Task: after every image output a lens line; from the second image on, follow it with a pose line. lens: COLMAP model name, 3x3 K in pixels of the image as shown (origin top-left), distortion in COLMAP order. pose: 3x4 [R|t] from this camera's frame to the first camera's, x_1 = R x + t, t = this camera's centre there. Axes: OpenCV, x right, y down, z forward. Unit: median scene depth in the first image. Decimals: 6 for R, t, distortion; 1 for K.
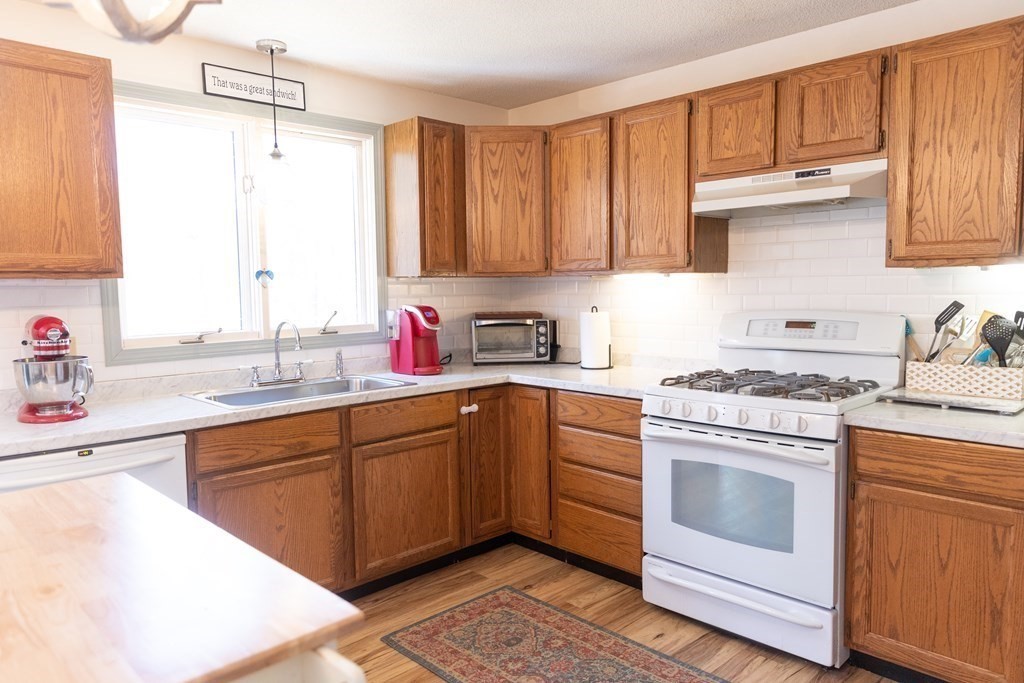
lens RADIAL K [[710.2, 0, 513.1], [0, 710.2, 342.6], [0, 0, 1]] dist [0.000634, 0.002307]
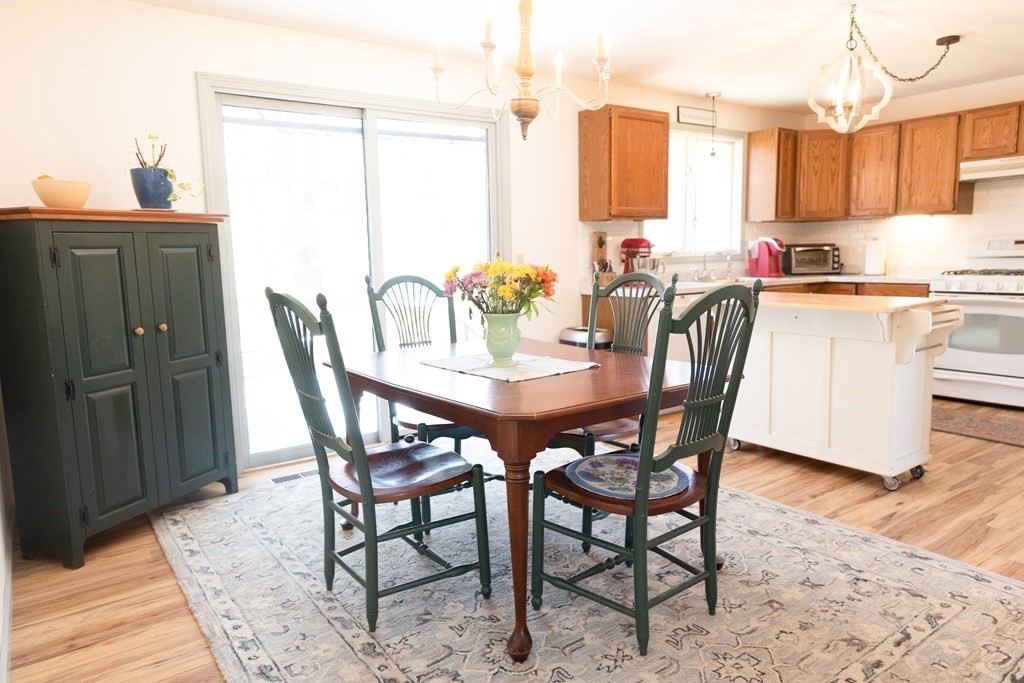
lens RADIAL K [[692.8, 0, 512.0], [0, 692.8, 341.5], [0, 0, 1]] dist [0.011310, 0.000973]
pose [[0.990250, 0.008724, -0.139027, -0.611333], [-0.001535, 0.998660, 0.051730, 0.133028], [0.139292, -0.051012, 0.988937, -0.903238]]
